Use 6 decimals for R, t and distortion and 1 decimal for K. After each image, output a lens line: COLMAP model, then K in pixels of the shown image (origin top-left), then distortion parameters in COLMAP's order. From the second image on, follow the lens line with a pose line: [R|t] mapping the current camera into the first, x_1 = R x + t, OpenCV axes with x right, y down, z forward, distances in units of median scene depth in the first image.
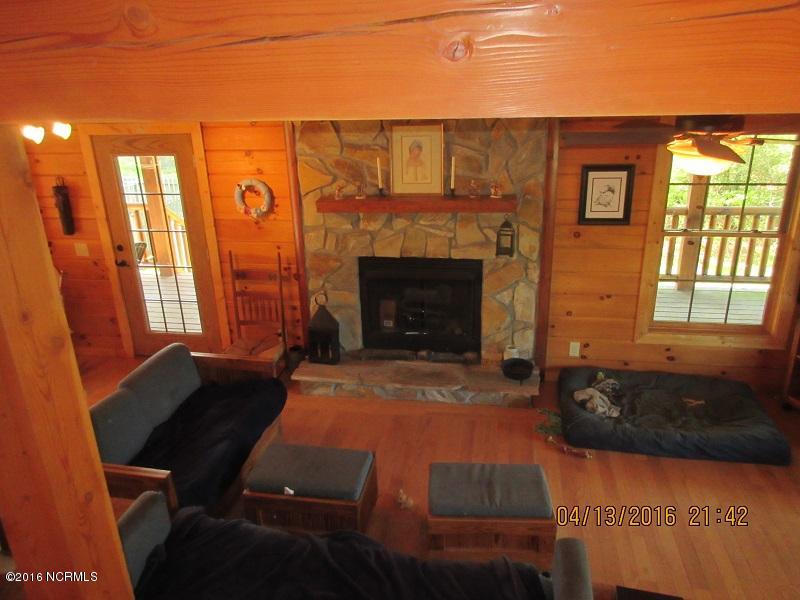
lens RADIAL K [[594.9, 0, 397.6], [0, 594.9, 295.4], [0, 0, 1]] dist [0.017669, -0.018027]
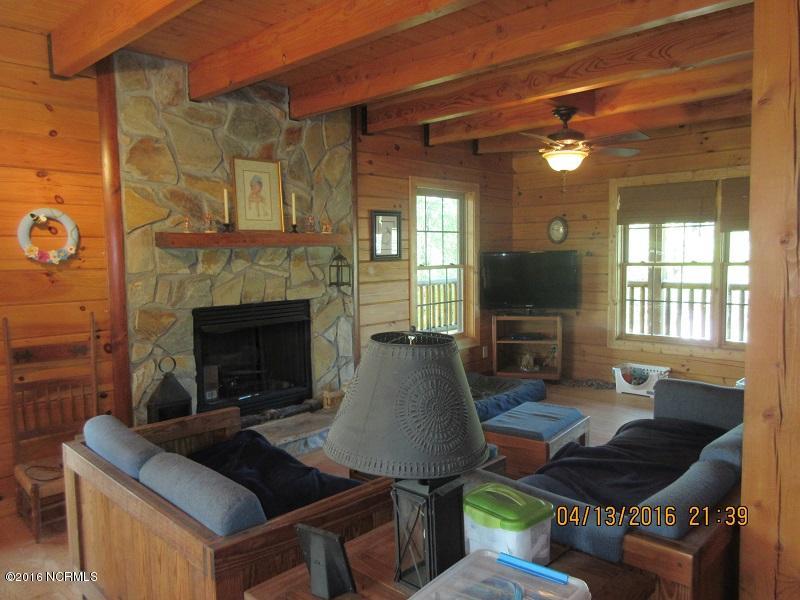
lens RADIAL K [[594.9, 0, 396.7], [0, 594.9, 301.1], [0, 0, 1]] dist [0.017669, -0.018027]
pose [[0.547256, -0.046064, 0.835697, -0.622842], [0.295210, 0.944936, -0.141233, 0.129058], [-0.783174, 0.323997, 0.530721, 0.346583]]
